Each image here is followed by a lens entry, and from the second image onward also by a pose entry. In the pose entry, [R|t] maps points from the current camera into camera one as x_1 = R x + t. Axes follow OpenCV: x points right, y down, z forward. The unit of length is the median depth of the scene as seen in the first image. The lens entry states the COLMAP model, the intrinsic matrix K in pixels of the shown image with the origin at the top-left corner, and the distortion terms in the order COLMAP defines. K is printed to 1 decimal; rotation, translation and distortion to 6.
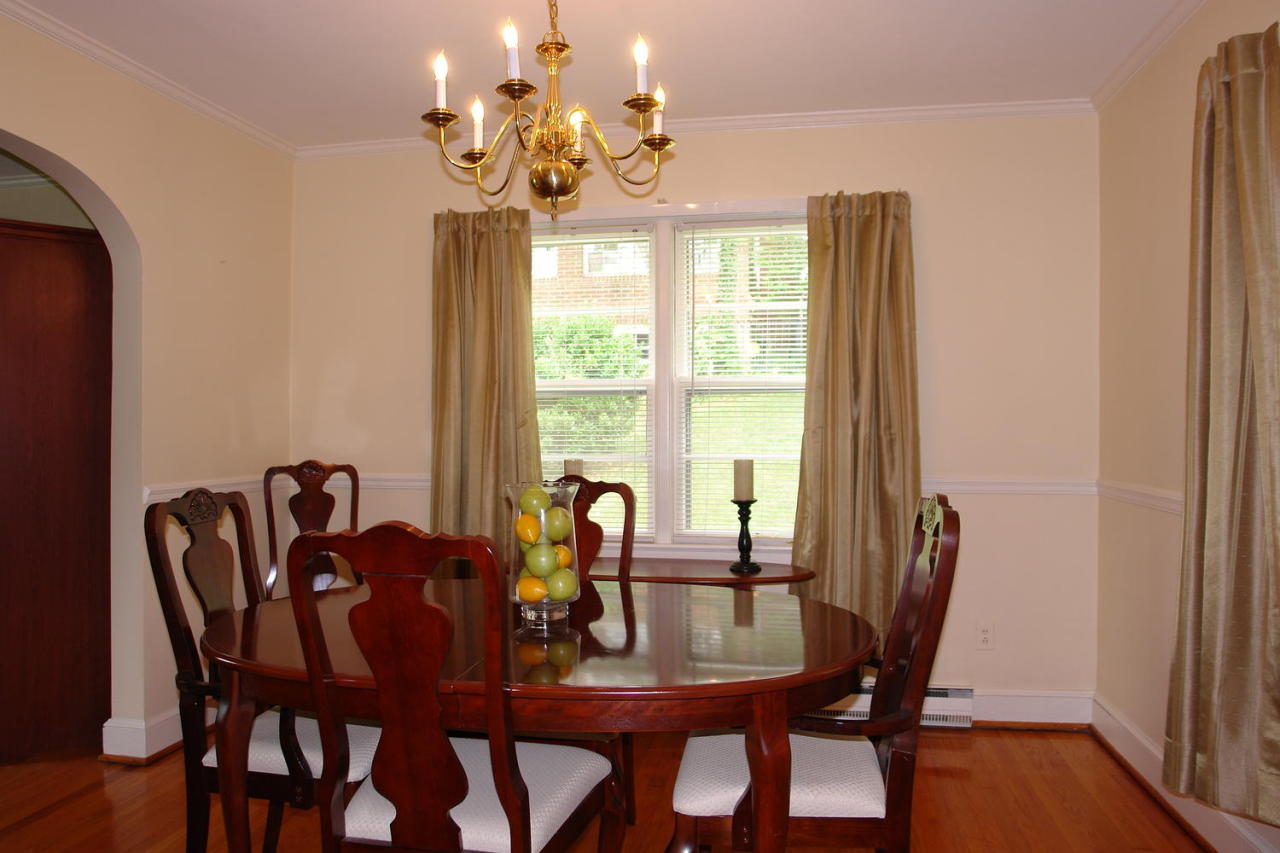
lens RADIAL K [[882.2, 0, 635.9], [0, 882.2, 425.4], [0, 0, 1]] dist [-0.092879, 0.054432]
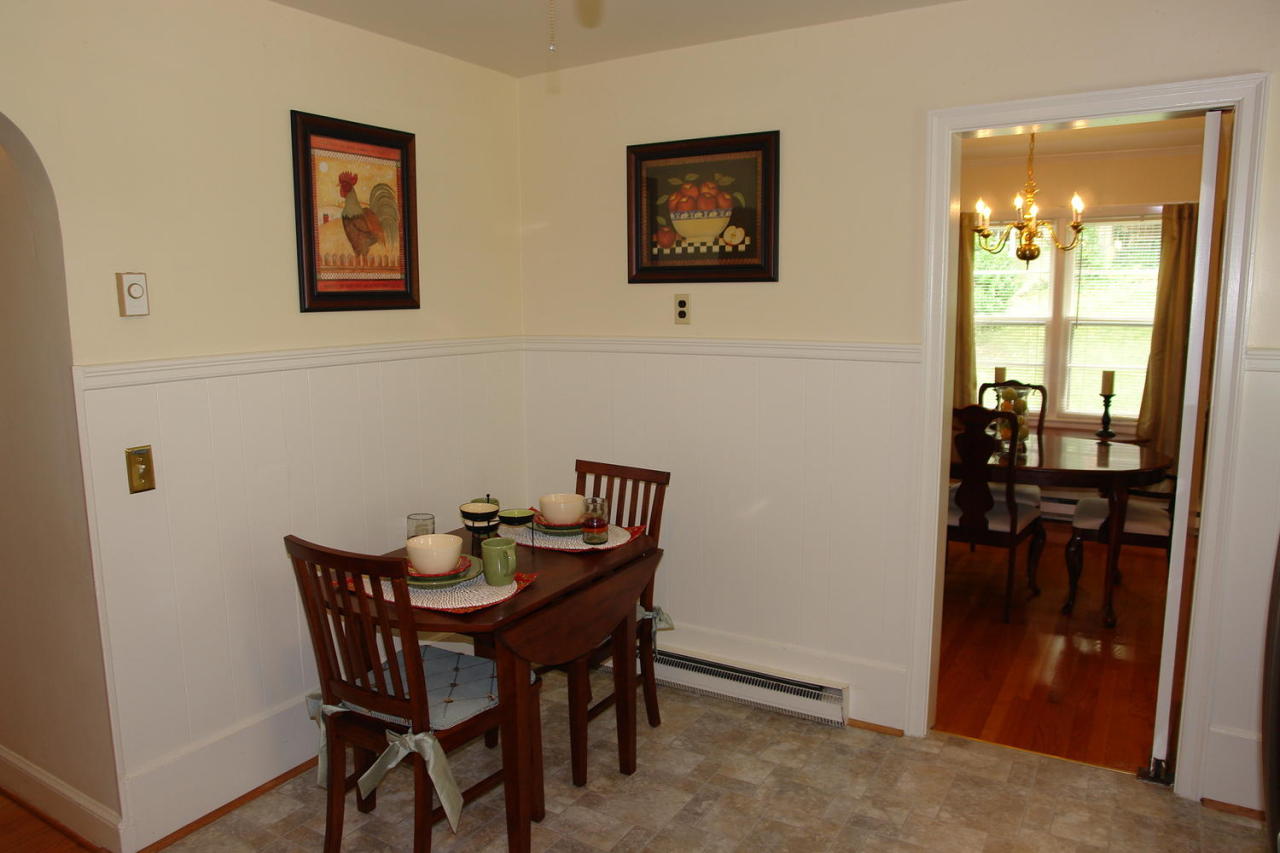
lens RADIAL K [[882.2, 0, 635.9], [0, 882.2, 425.4], [0, 0, 1]] dist [-0.092879, 0.054432]
pose [[0.934568, 0.044720, -0.352962, -0.141806], [0.007275, 0.989460, 0.144625, -0.106227], [0.355709, -0.137730, 0.924392, -0.900201]]
